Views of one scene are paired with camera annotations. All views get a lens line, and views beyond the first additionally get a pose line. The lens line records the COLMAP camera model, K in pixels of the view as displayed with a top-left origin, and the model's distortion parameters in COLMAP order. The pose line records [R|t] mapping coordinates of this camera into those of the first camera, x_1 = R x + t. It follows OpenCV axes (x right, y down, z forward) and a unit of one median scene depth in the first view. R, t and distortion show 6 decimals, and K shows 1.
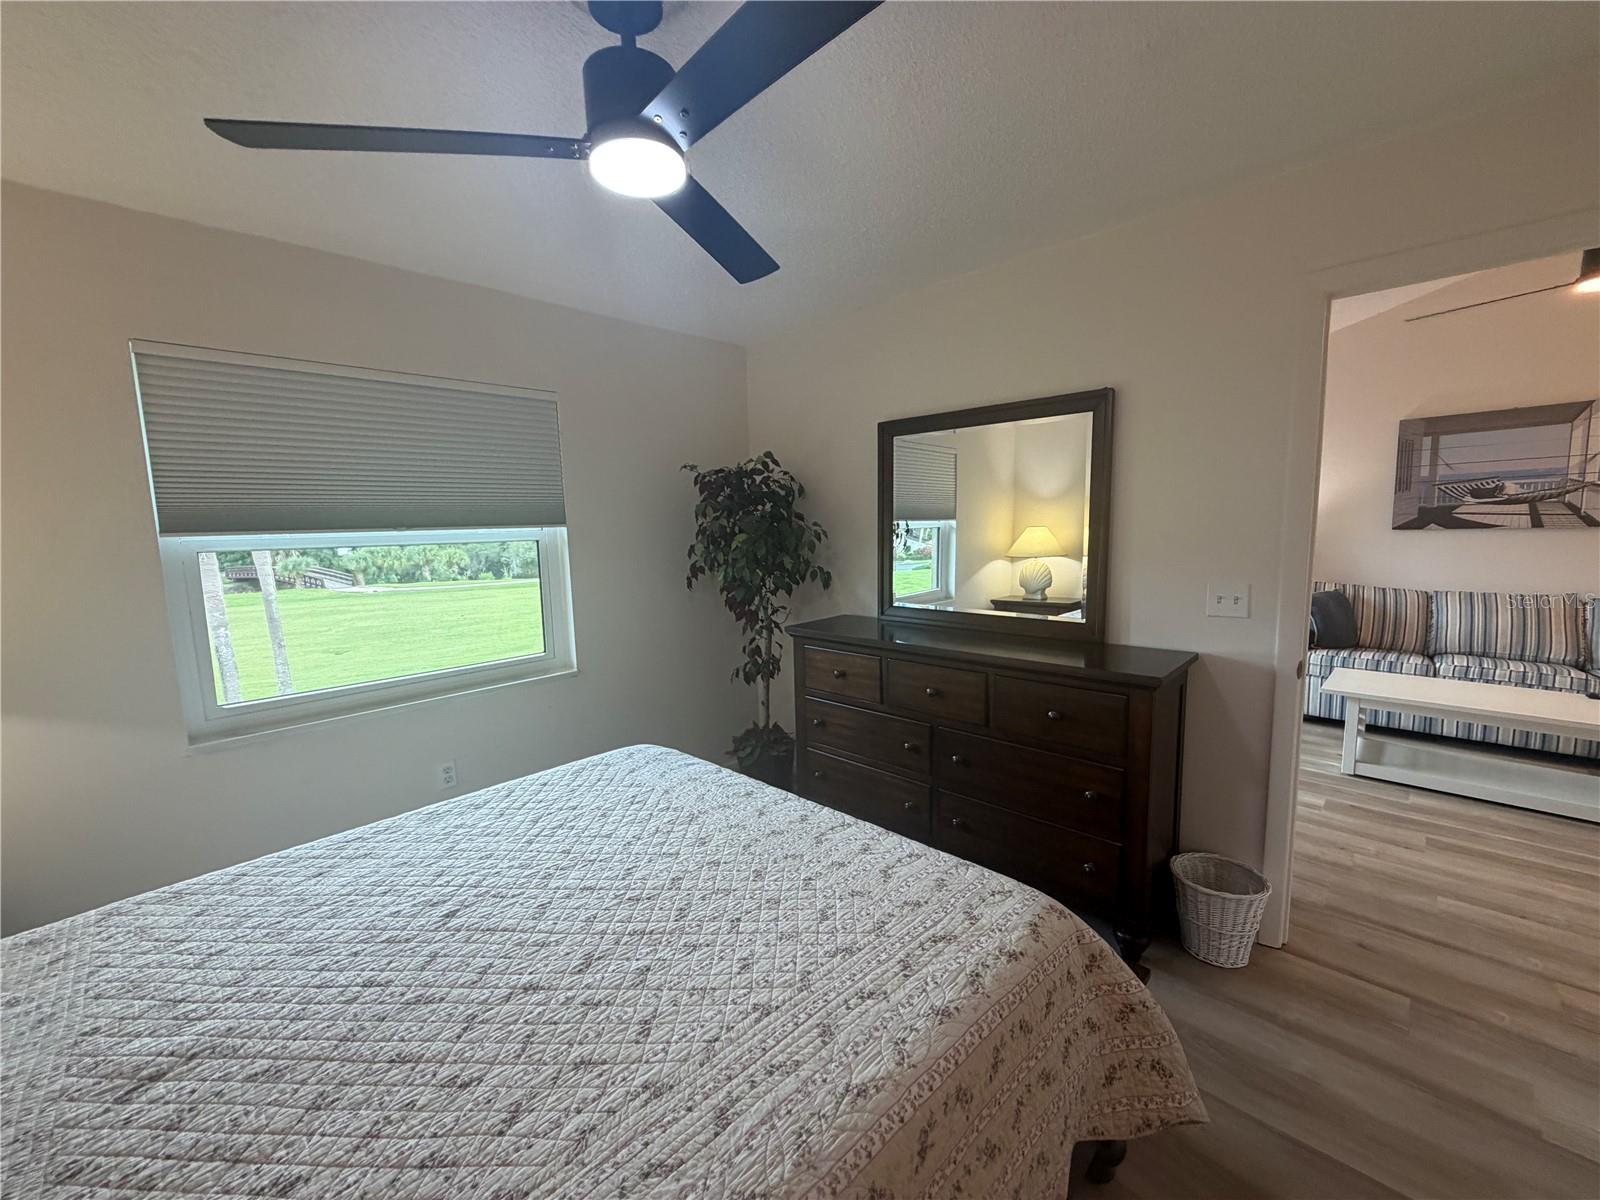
lens RADIAL K [[636.2, 0, 796.7], [0, 636.2, 597.0], [0, 0, 1]] dist [0.000545, -0.000097]
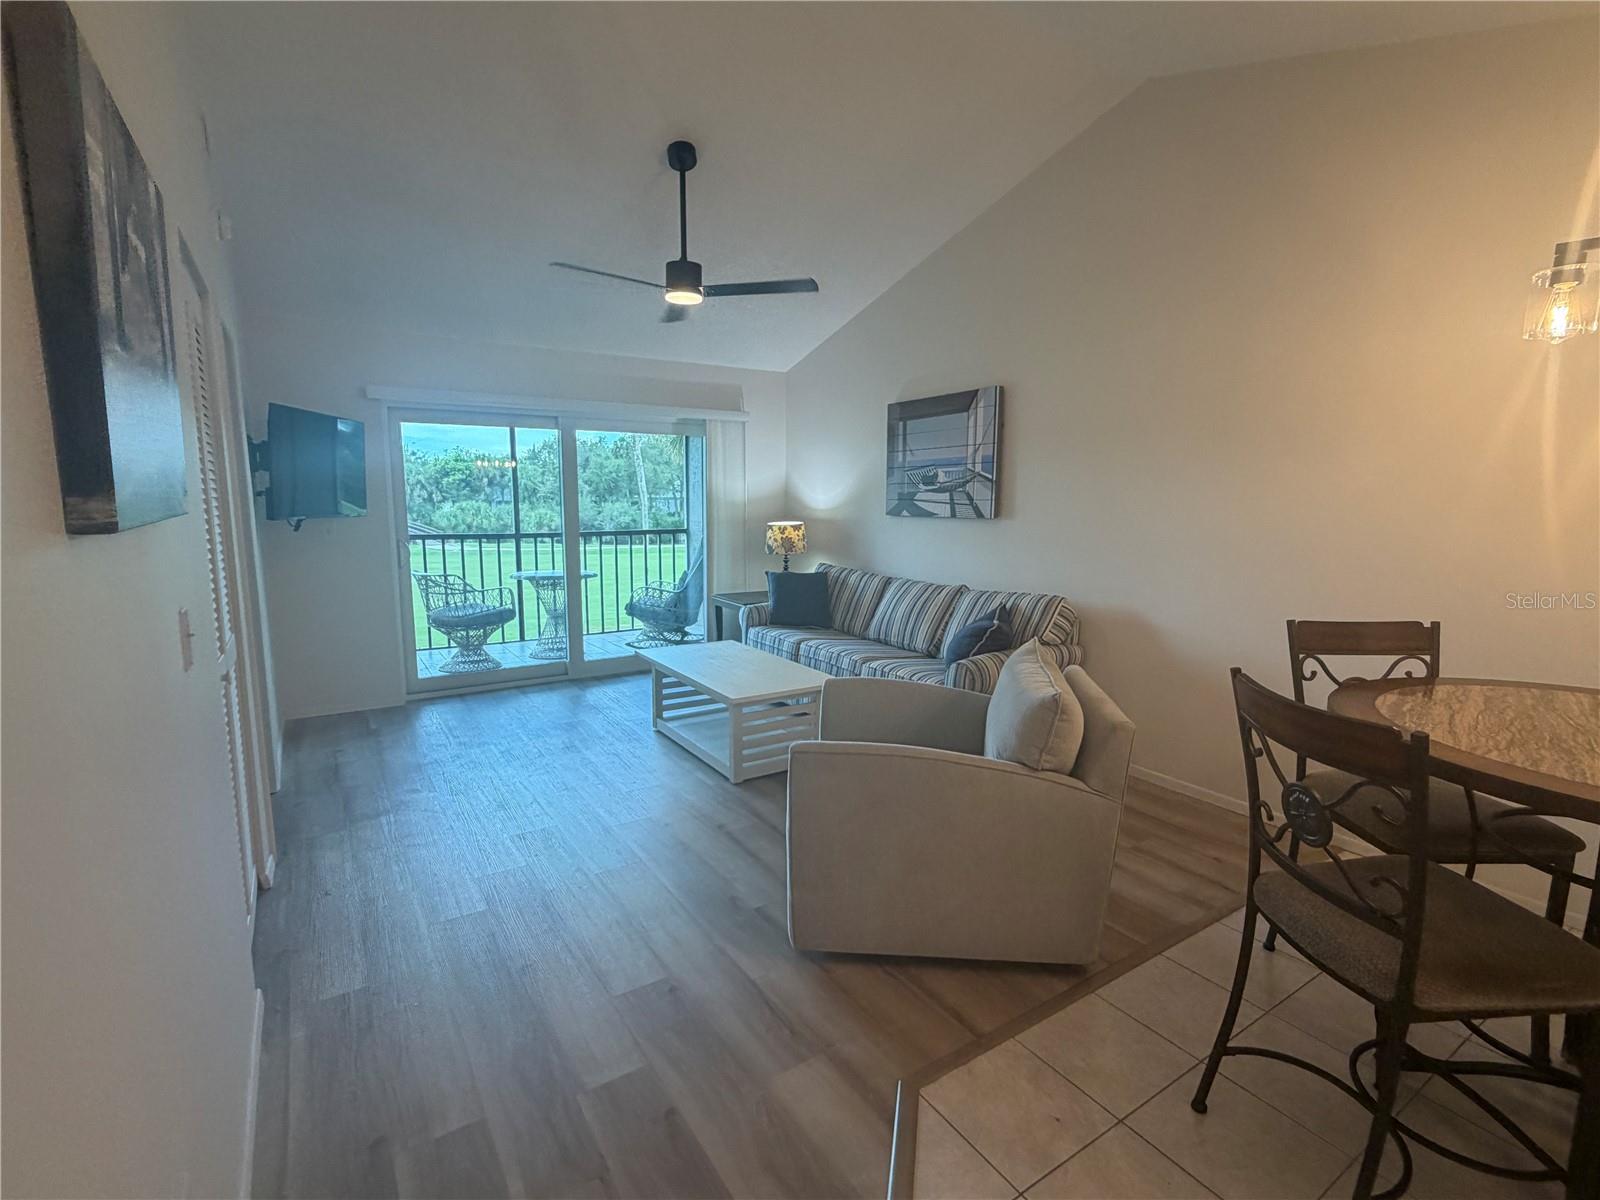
lens RADIAL K [[751.4, 0, 799.8], [0, 751.4, 597.5], [0, 0, 1]] dist [-0.000427, 0.000475]
pose [[0.976460, 0.061555, -0.206728, 2.050034], [-0.056611, 0.997953, 0.029751, -0.009719], [0.208136, -0.017347, 0.977946, -0.334546]]
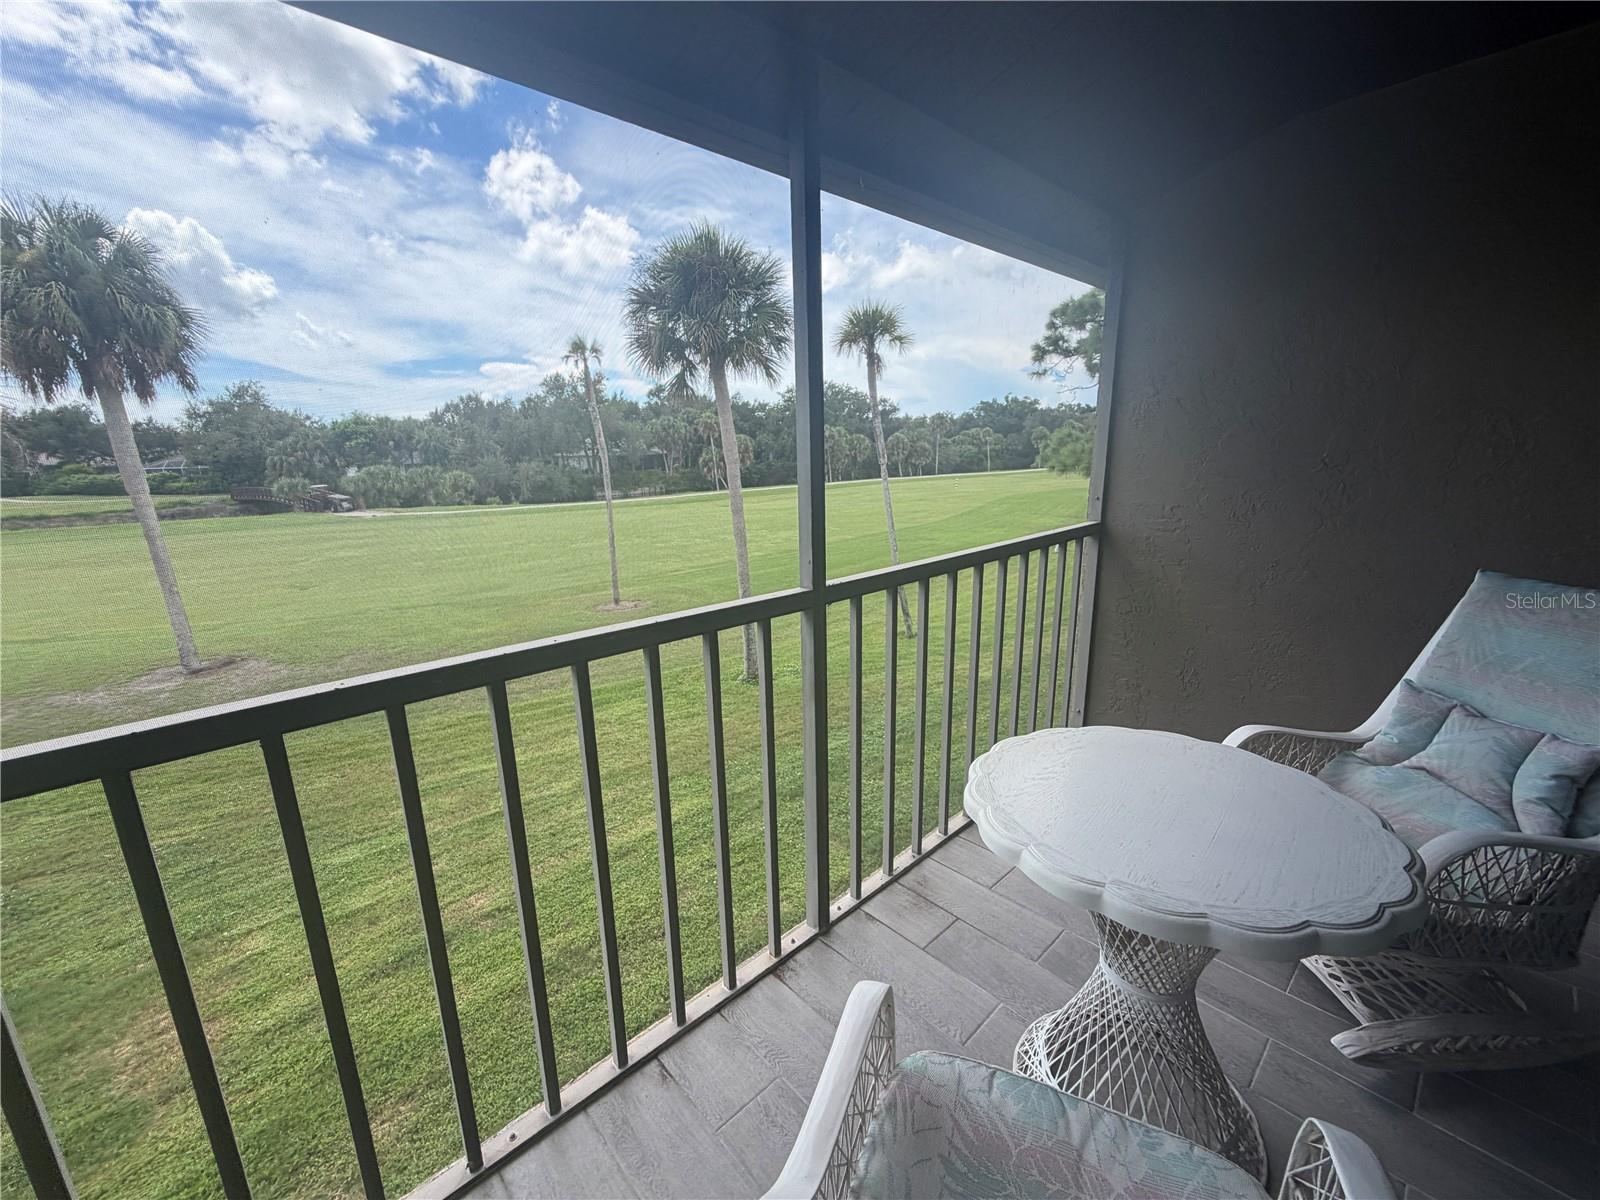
lens RADIAL K [[636.2, 0, 796.7], [0, 636.2, 597.0], [0, 0, 1]] dist [0.000545, -0.000097]
pose [[0.998931, 0.016887, -0.043029, 0.276894], [-0.011744, 0.993051, 0.117095, -0.192681], [0.044708, -0.116464, 0.992188, 1.732344]]
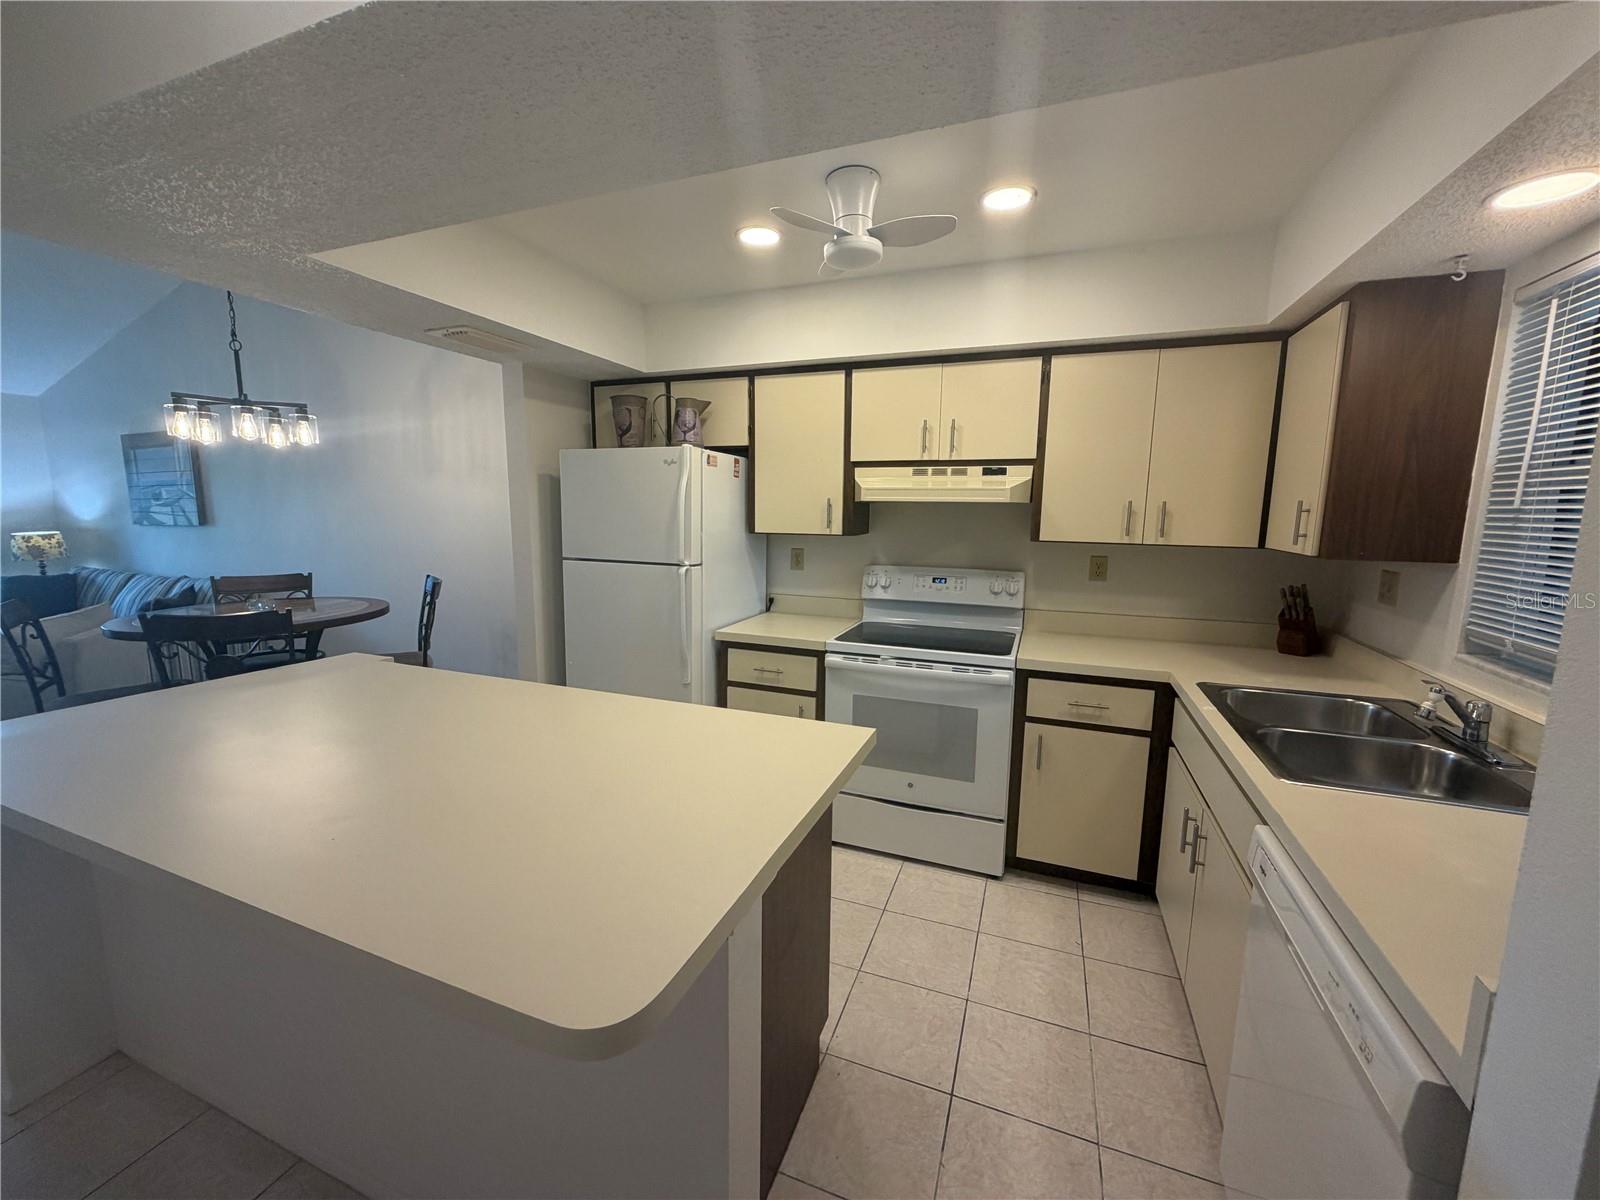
lens RADIAL K [[636.2, 0, 796.7], [0, 636.2, 597.0], [0, 0, 1]] dist [0.000545, -0.000097]
pose [[0.919438, -0.020819, 0.392683, 3.161404], [0.013334, 0.999674, 0.021780, 0.047009], [-0.393009, -0.014790, 0.919416, -1.223359]]
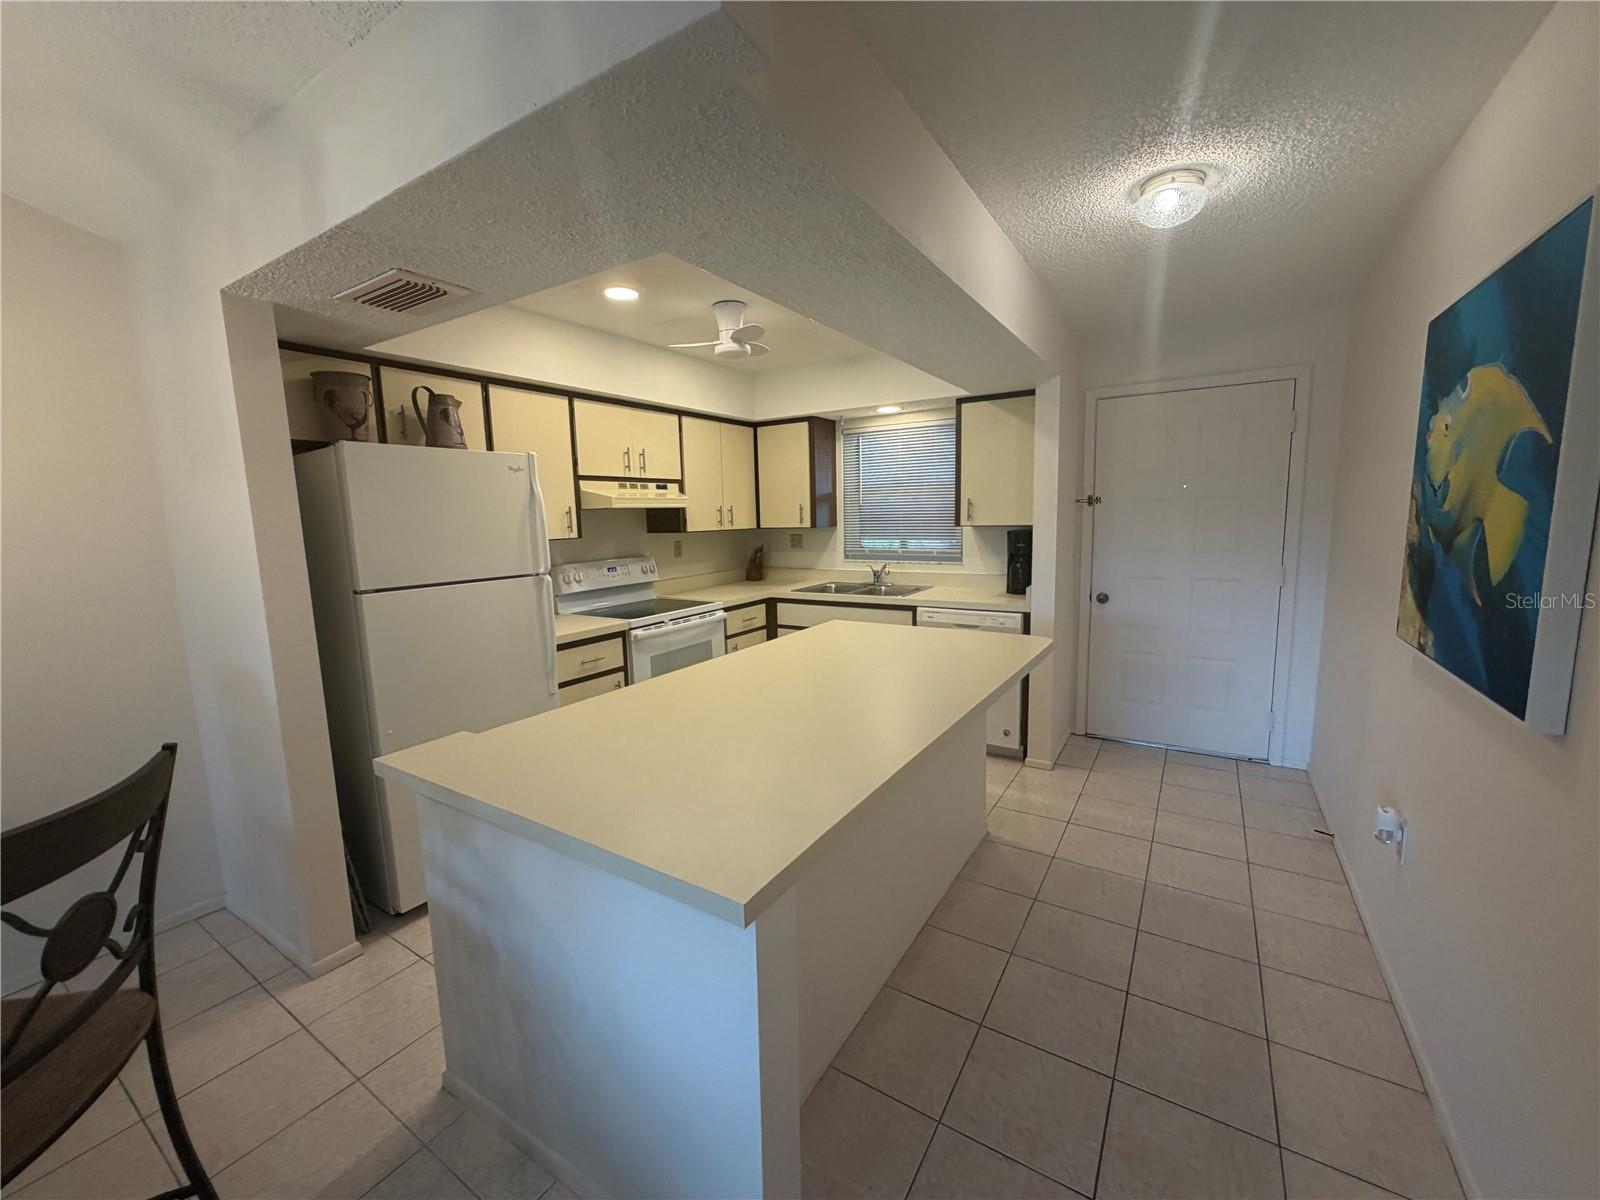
lens RADIAL K [[636.2, 0, 796.7], [0, 636.2, 597.0], [0, 0, 1]] dist [0.000545, -0.000097]
pose [[-0.203703, -0.098054, 0.974110, 2.207804], [0.148454, 0.980373, 0.129728, -0.028521], [-0.967712, 0.171037, -0.185148, -0.295302]]
